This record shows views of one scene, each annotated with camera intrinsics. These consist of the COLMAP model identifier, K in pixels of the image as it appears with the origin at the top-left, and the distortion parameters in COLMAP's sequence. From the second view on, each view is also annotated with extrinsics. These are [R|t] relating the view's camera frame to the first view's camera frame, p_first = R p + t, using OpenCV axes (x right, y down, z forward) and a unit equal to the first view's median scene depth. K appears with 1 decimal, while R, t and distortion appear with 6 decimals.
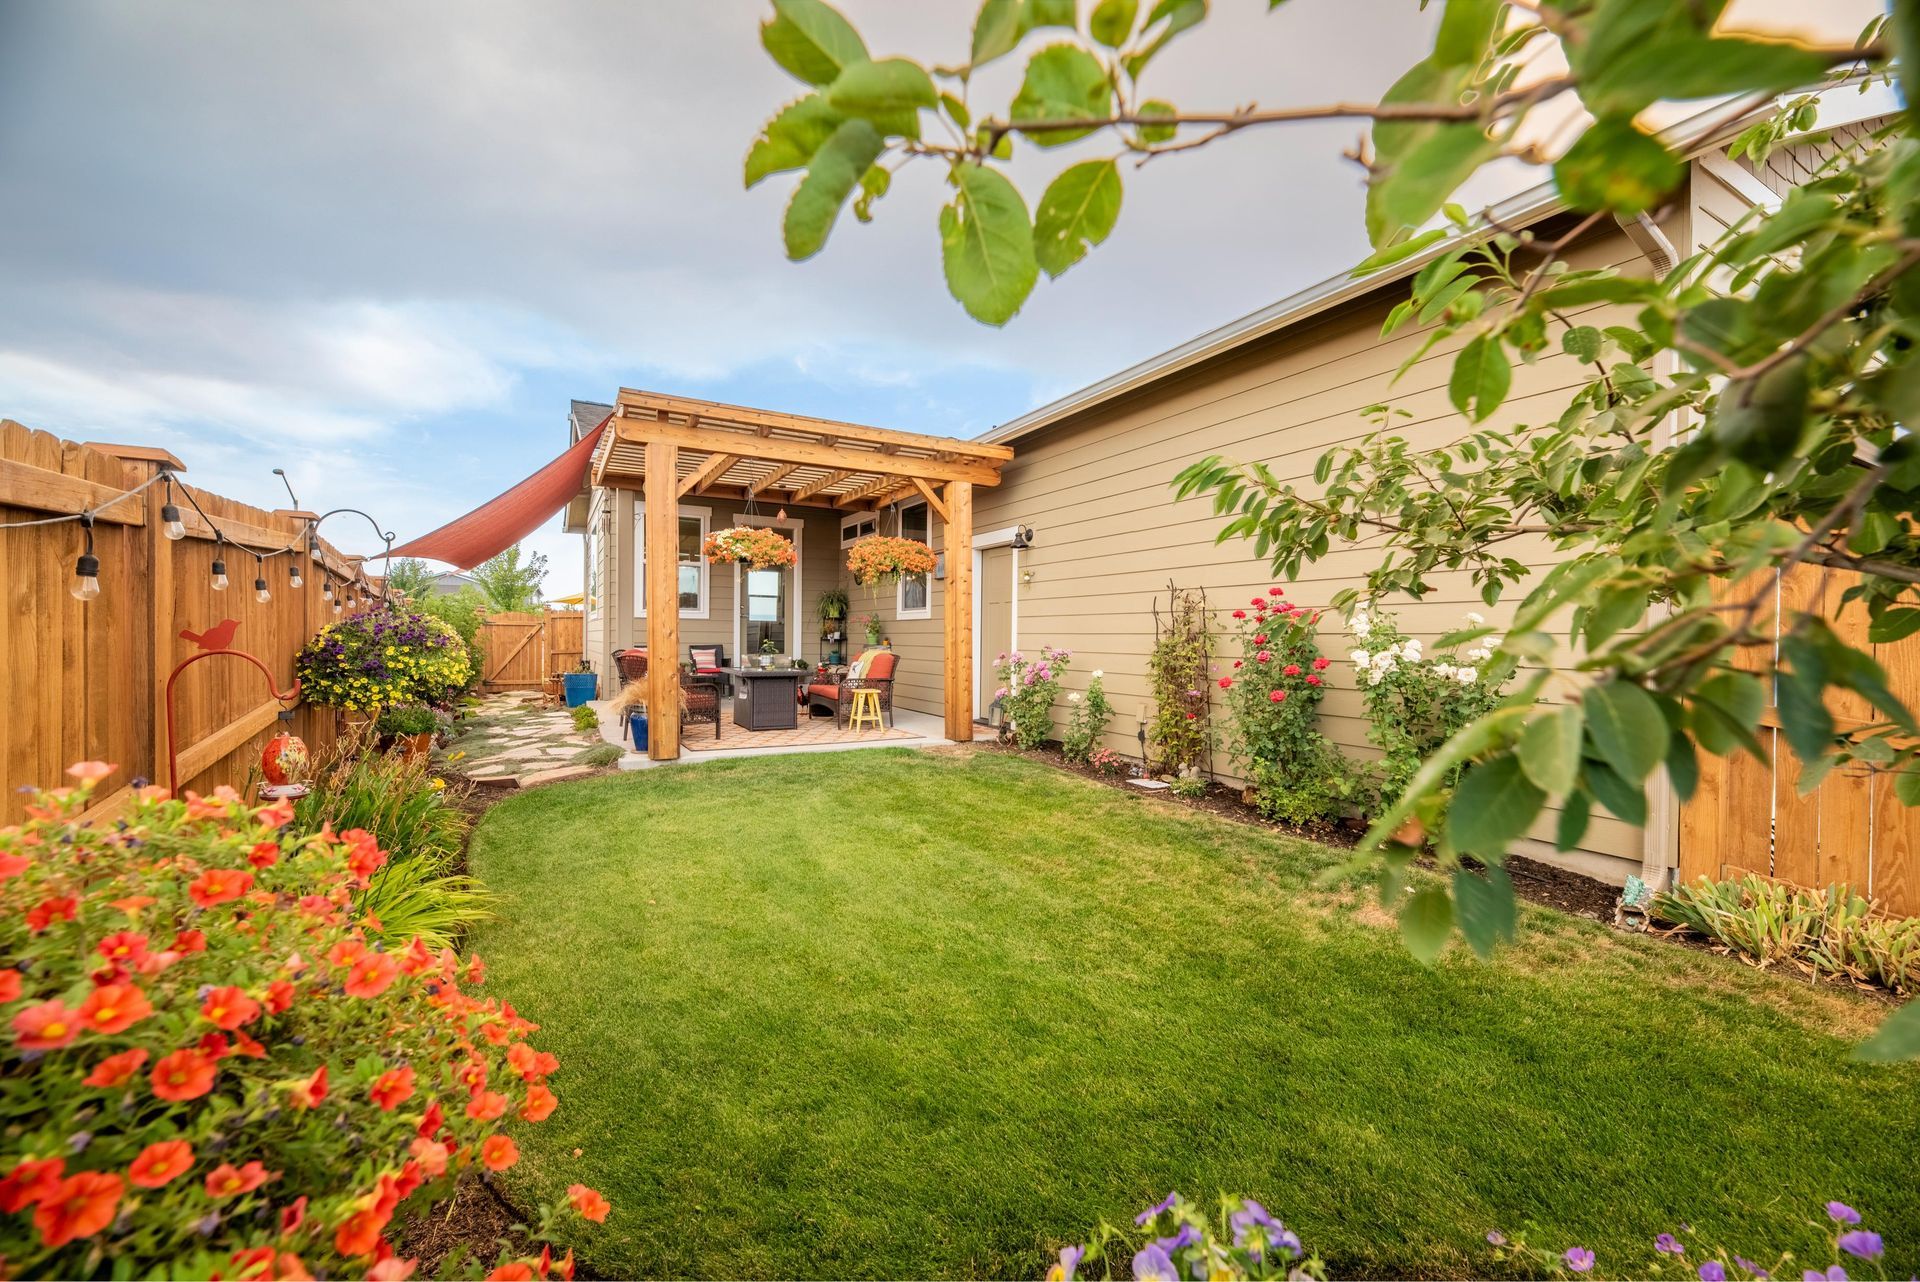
lens RADIAL K [[784.2, 0, 964.0], [0, 784.2, 642.4], [0, 0, 1]] dist [-0.001442, -0.000158]
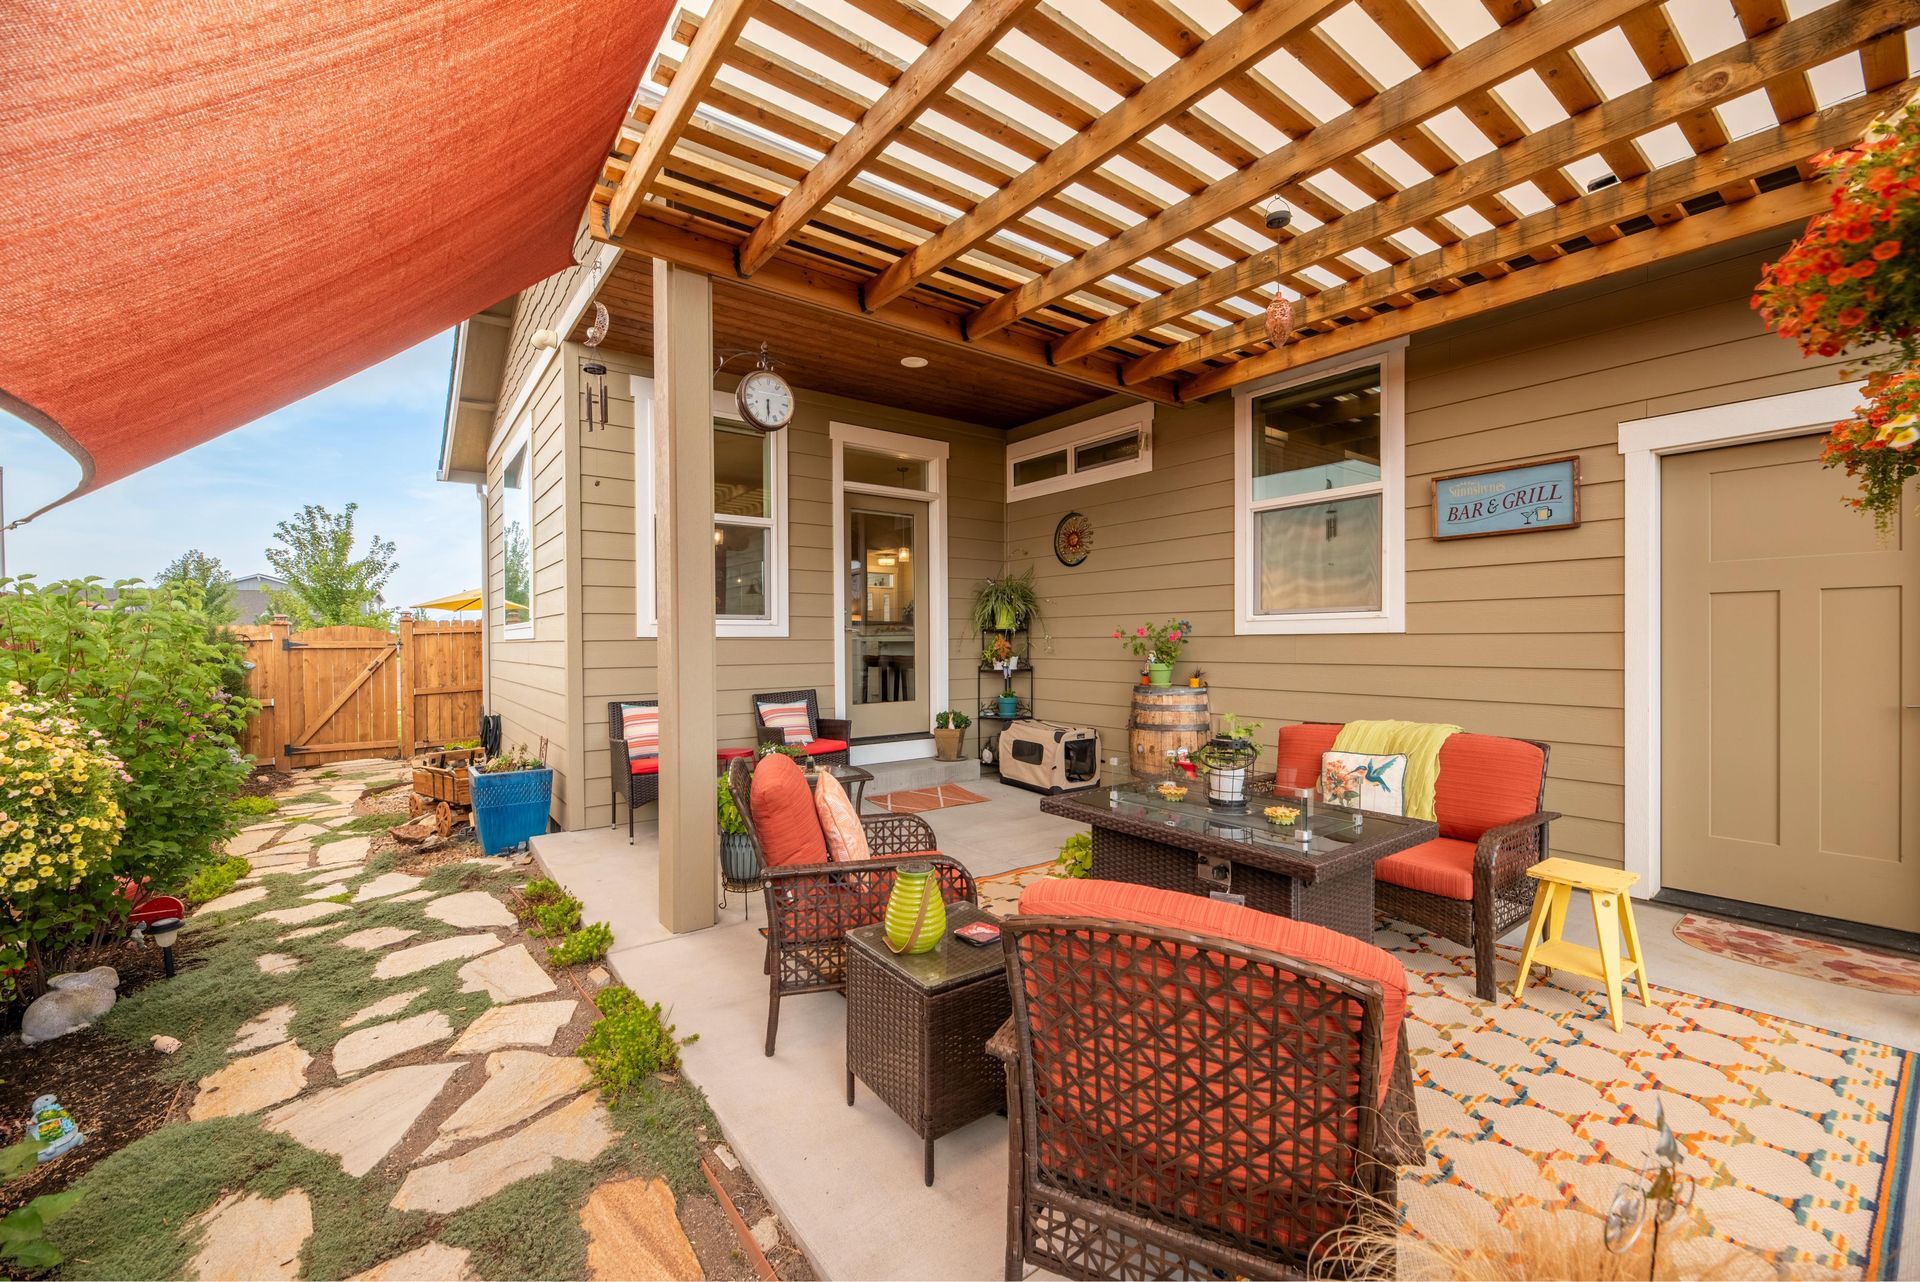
lens RADIAL K [[784.2, 0, 964.0], [0, 784.2, 642.4], [0, 0, 1]] dist [-0.001442, -0.000158]
pose [[0.989253, -0.018424, 0.145046, -0.203230], [0.018828, 0.999822, -0.001413, -0.016938], [-0.144995, 0.004129, 0.989424, 0.358331]]
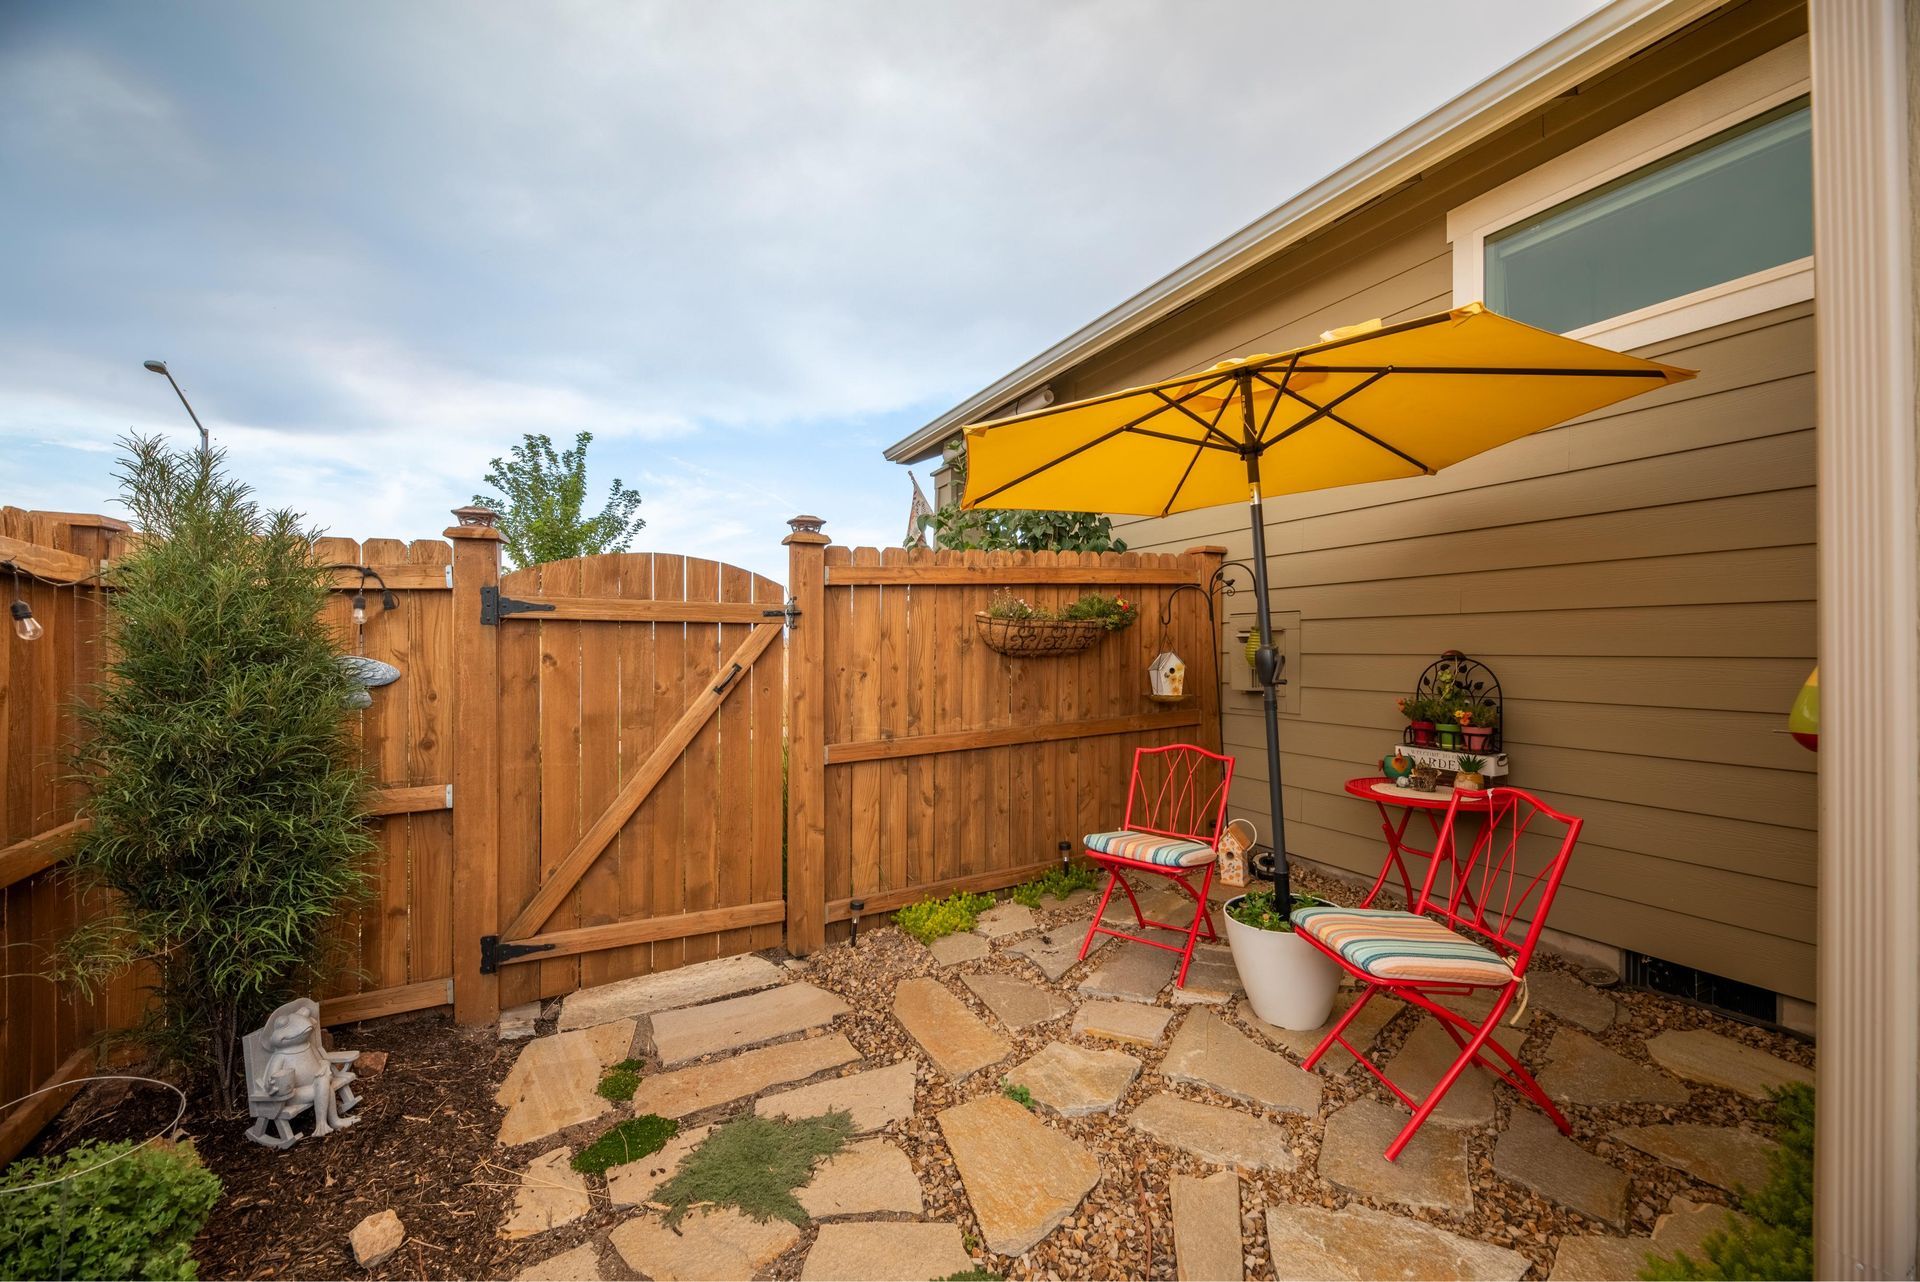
lens RADIAL K [[784.2, 0, 964.0], [0, 784.2, 642.4], [0, 0, 1]] dist [-0.001442, -0.000158]
pose [[0.999357, -0.009400, -0.034587, -0.491121], [0.008954, 0.999875, -0.013018, -0.014187], [0.034705, 0.012700, 0.999317, 0.813214]]
